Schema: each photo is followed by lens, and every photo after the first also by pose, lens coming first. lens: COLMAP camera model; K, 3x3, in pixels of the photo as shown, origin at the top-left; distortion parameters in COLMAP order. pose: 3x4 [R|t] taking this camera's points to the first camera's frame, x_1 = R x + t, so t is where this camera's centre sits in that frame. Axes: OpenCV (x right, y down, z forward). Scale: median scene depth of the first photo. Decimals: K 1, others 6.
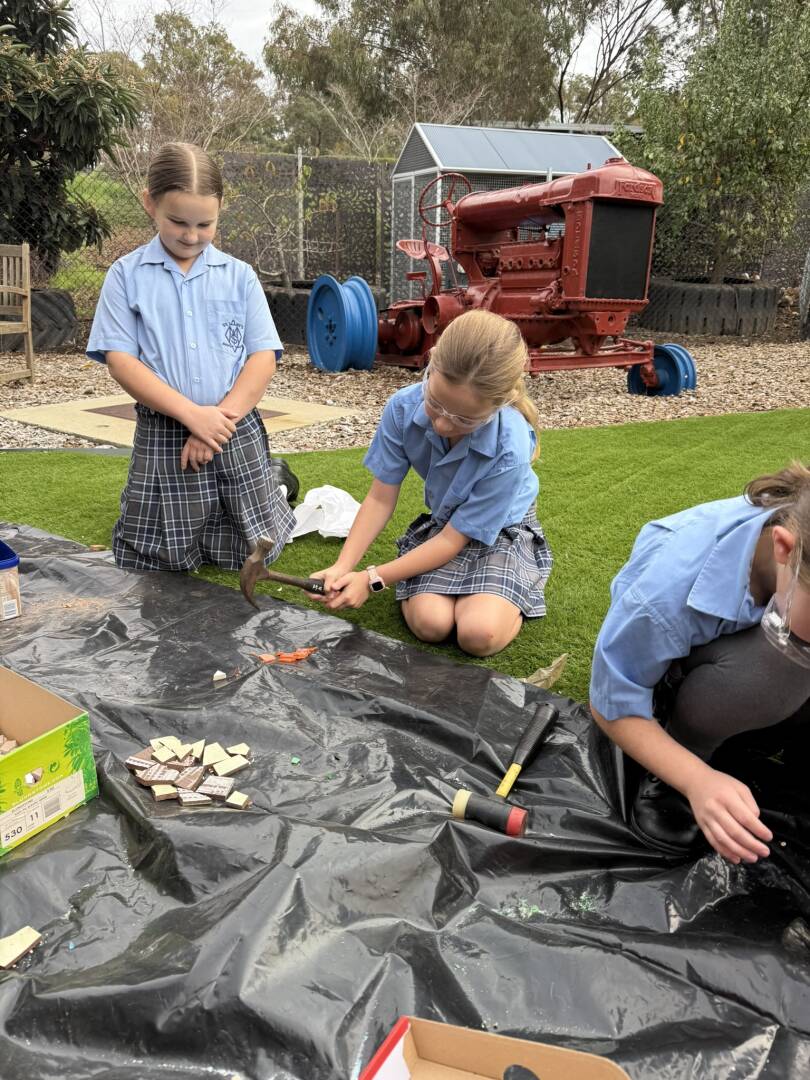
lens RADIAL K [[758.0, 0, 411.4], [0, 758.0, 533.8], [0, 0, 1]] dist [0.006013, -0.006318]
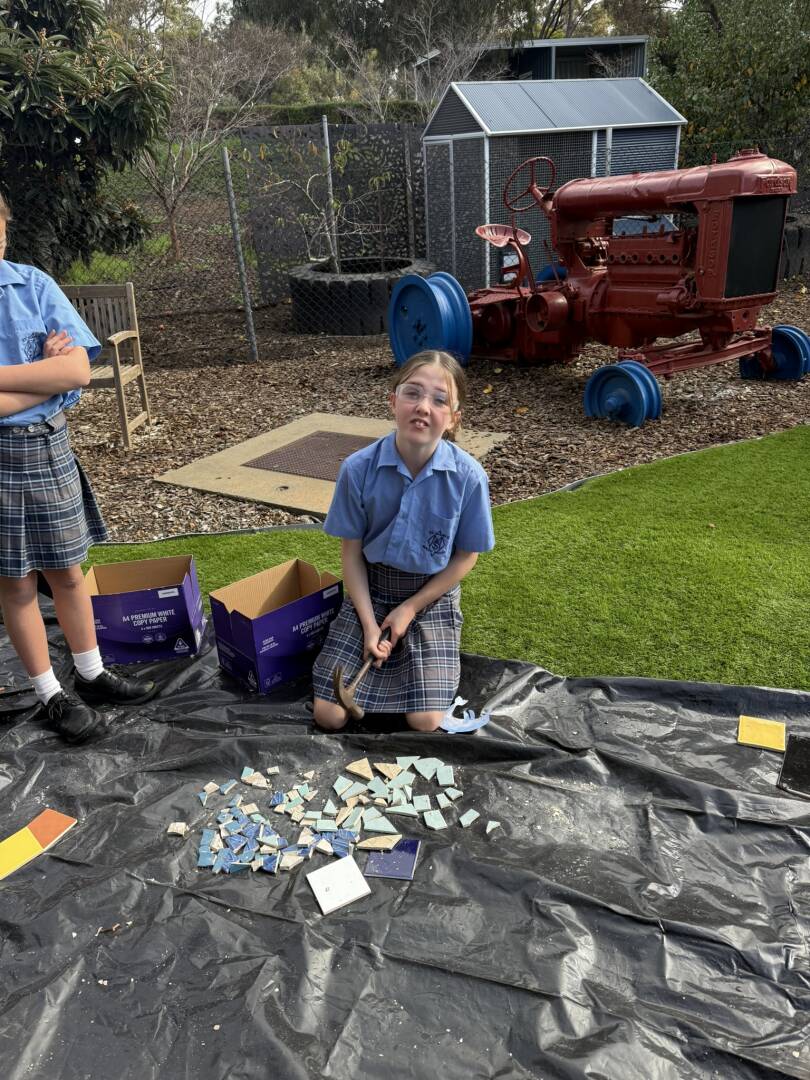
lens RADIAL K [[770.6, 0, 410.6], [0, 770.6, 539.2], [0, 0, 1]] dist [0.003386, -0.002463]
pose [[0.994696, -0.097393, 0.033073, -0.190830], [0.093835, 0.990952, 0.095965, -0.106265], [-0.042119, -0.092352, 0.994835, -0.010416]]
